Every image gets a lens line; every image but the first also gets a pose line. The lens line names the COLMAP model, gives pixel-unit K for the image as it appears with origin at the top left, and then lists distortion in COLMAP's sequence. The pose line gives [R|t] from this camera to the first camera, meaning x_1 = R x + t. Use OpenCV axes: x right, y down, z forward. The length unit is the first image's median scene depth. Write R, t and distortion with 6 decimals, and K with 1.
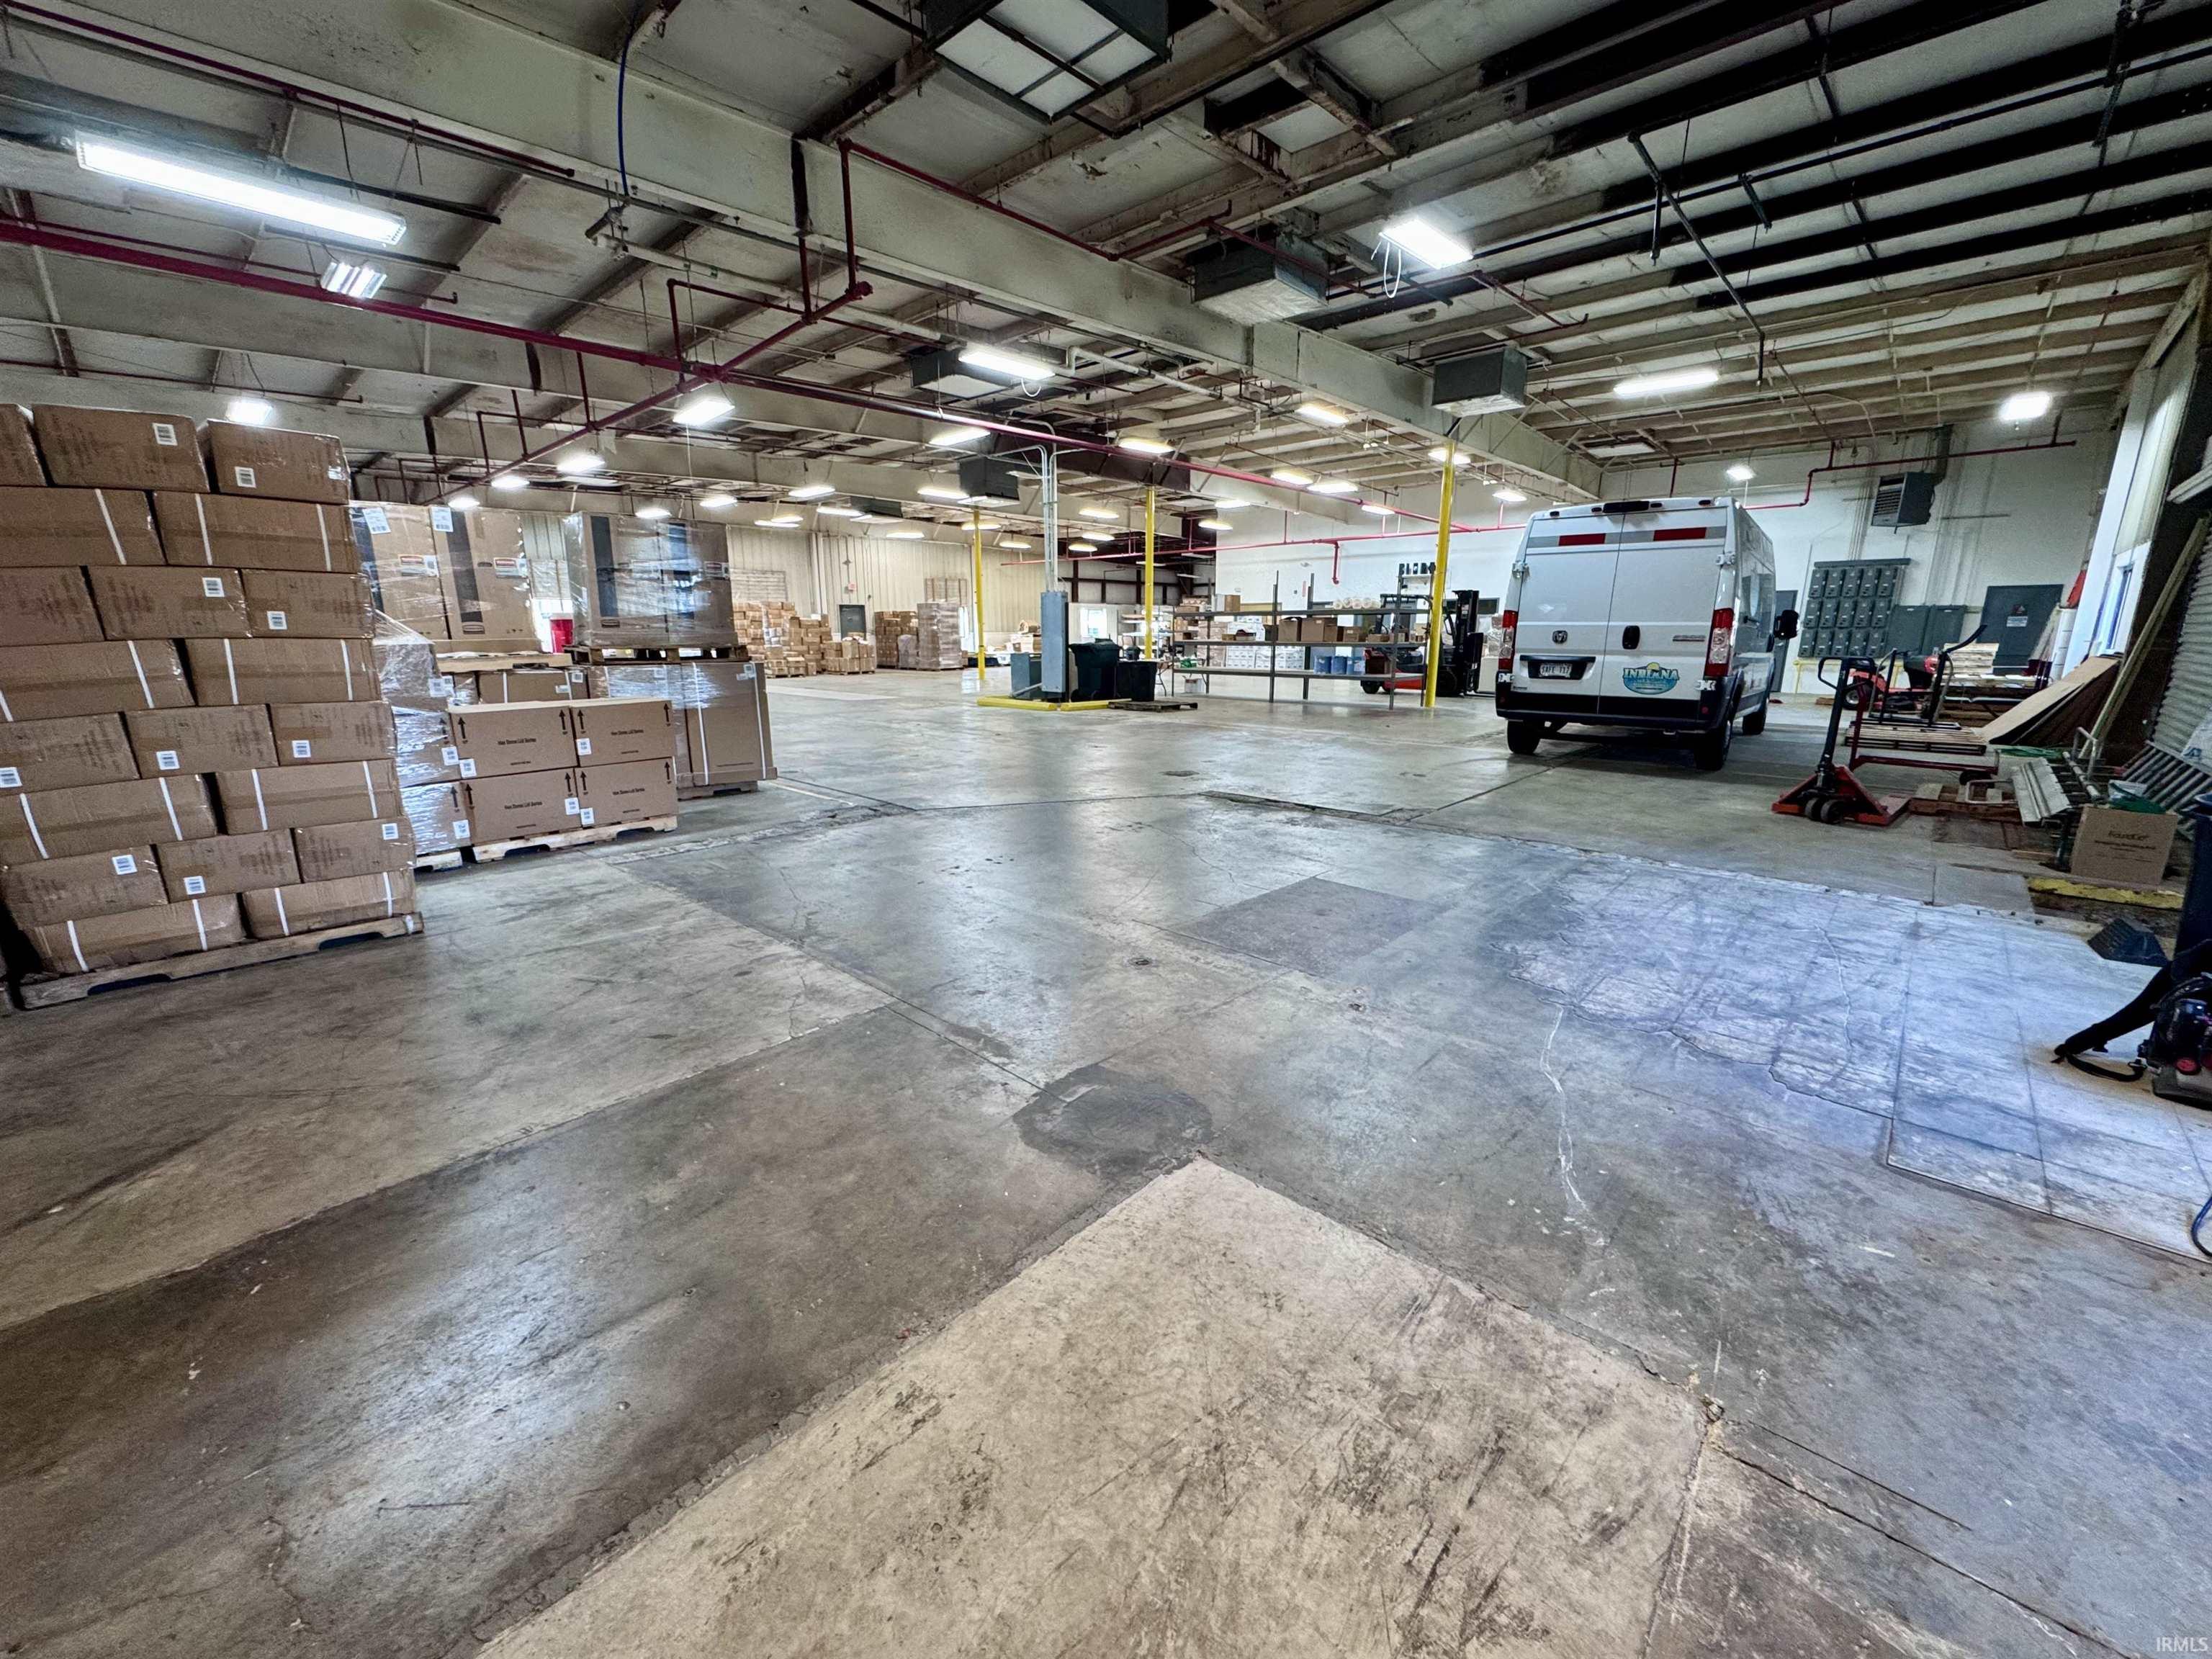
lens RADIAL K [[882.1, 0, 1106.6], [0, 882.1, 833.0], [0, 0, 1]] dist [-0.002600, 0.000360]
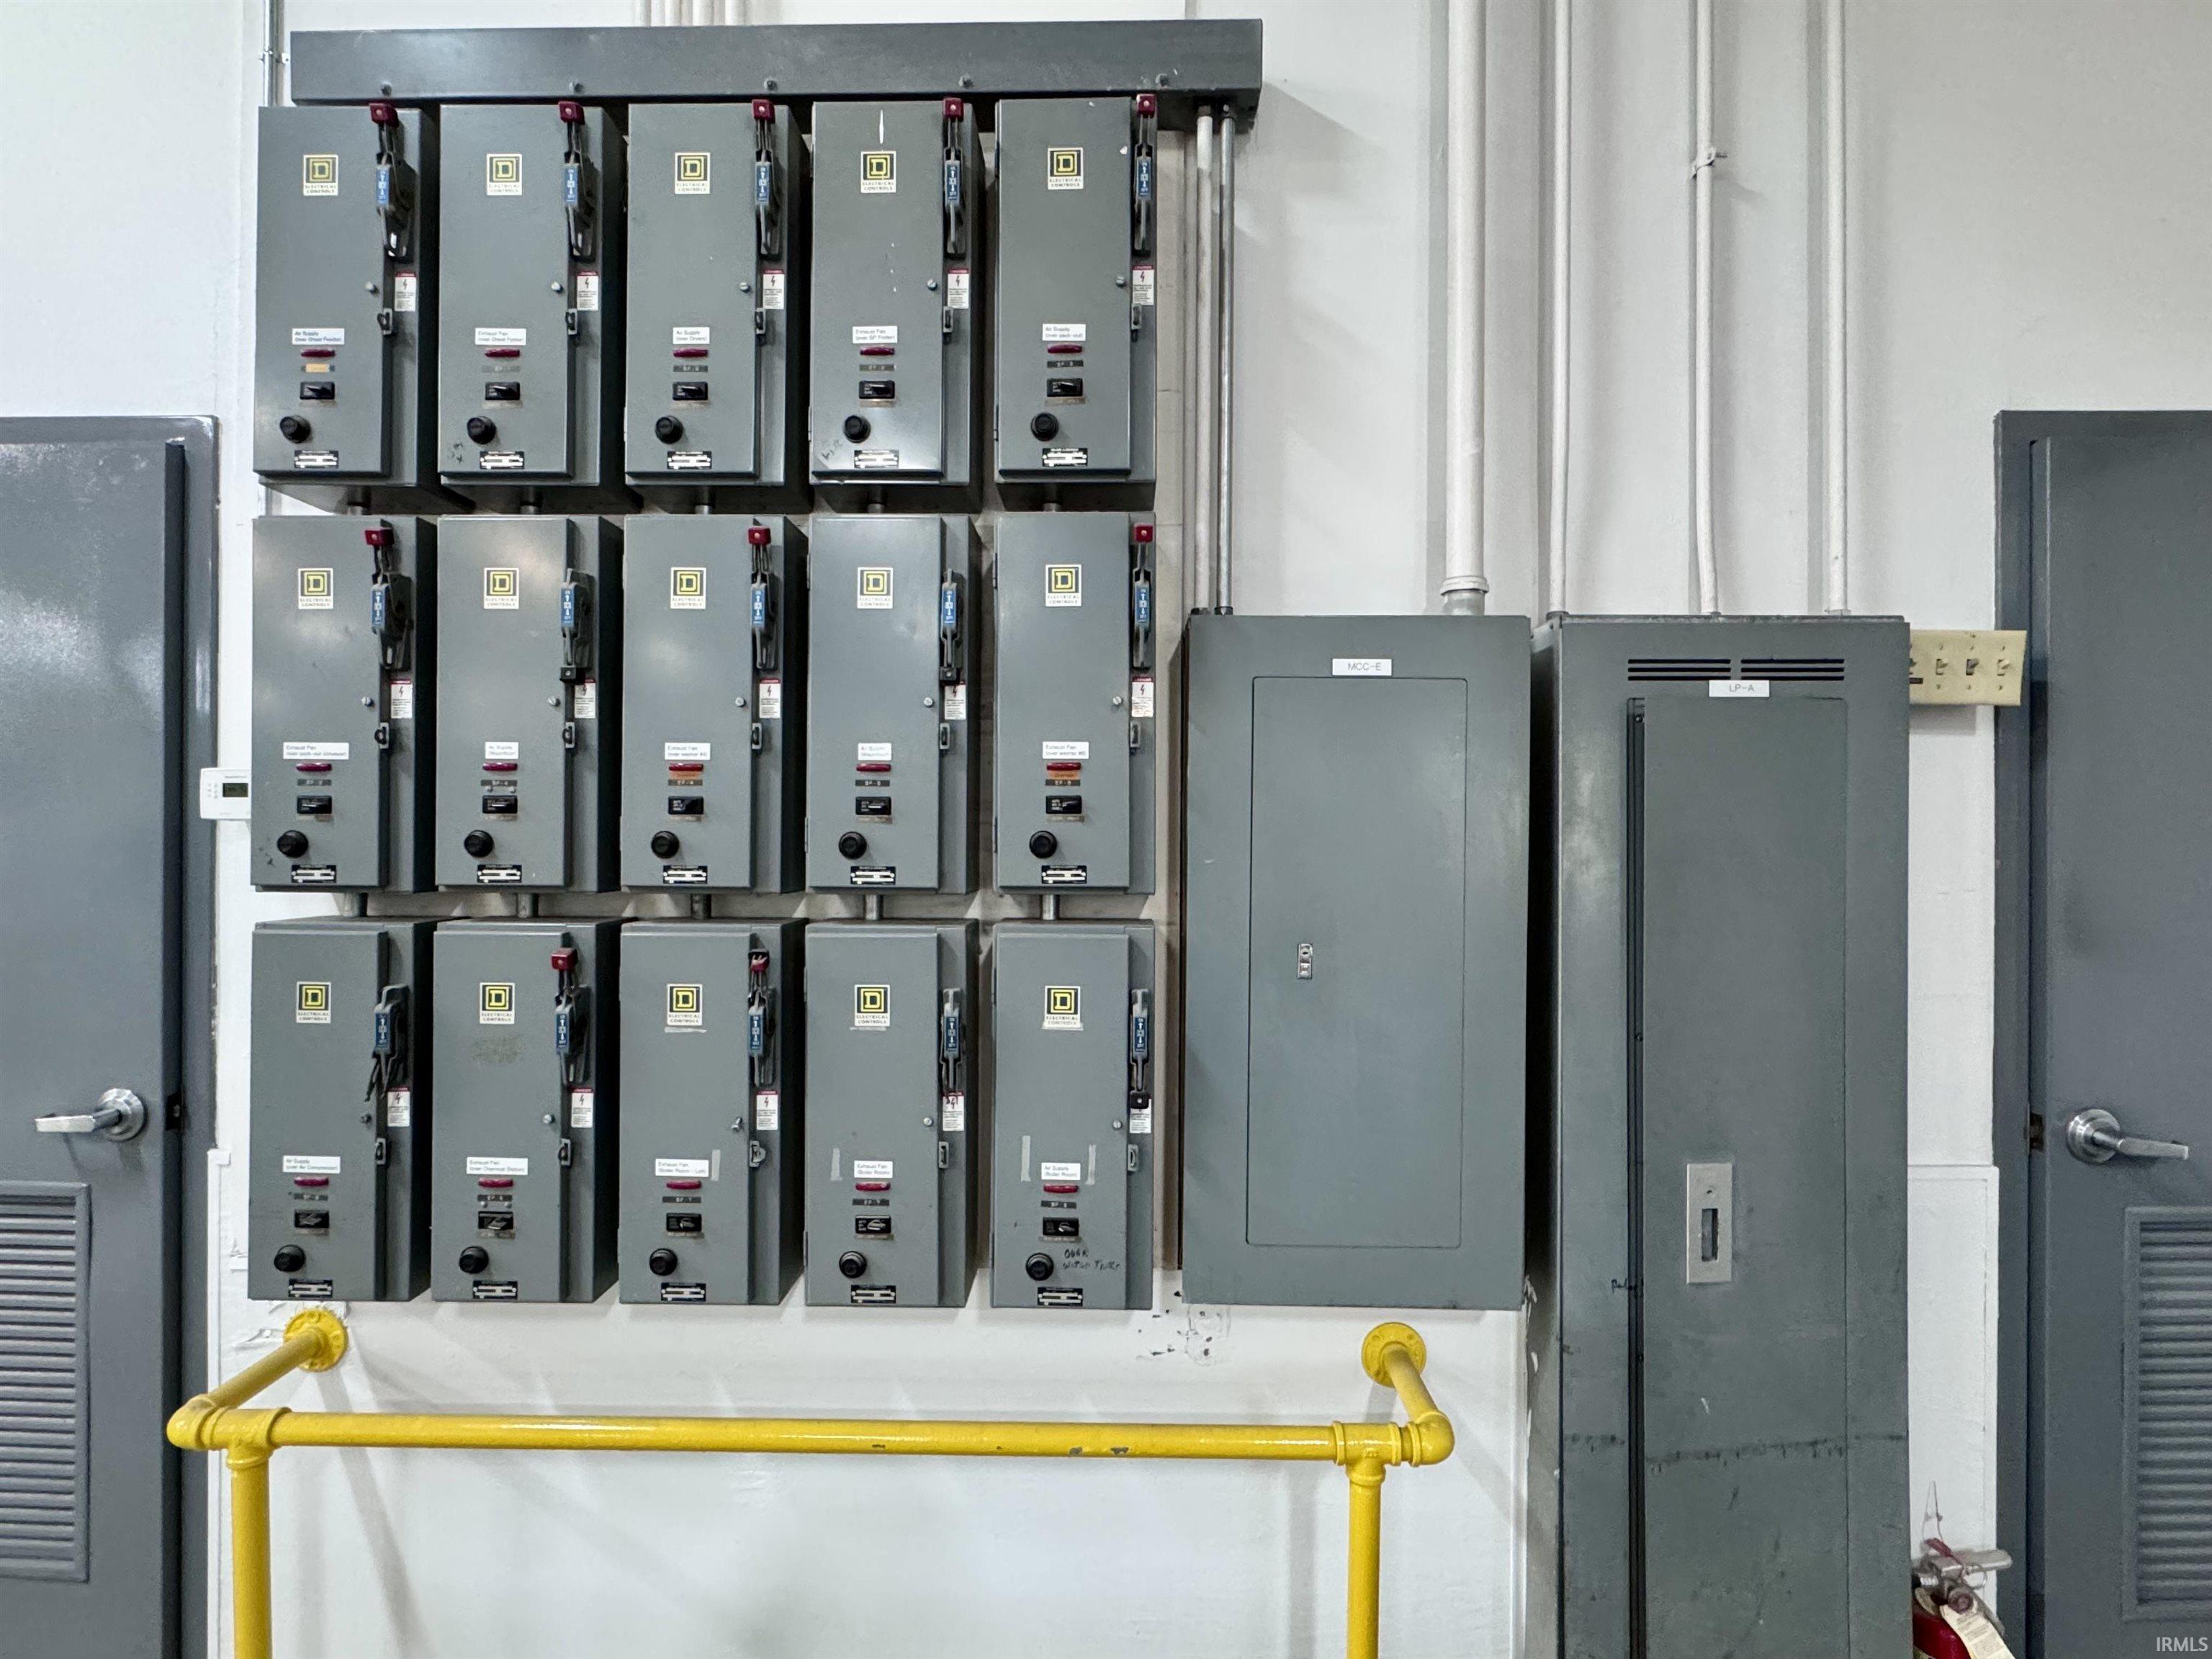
lens RADIAL K [[1123.0, 0, 1106.2], [0, 1123.0, 828.3], [0, 0, 1]] dist [-0.003394, -0.000189]
pose [[0.745426, 0.010380, 0.666507, 0.841754], [0.146092, 0.973026, -0.178543, -0.228085], [-0.650382, 0.230462, 0.723803, 0.957549]]
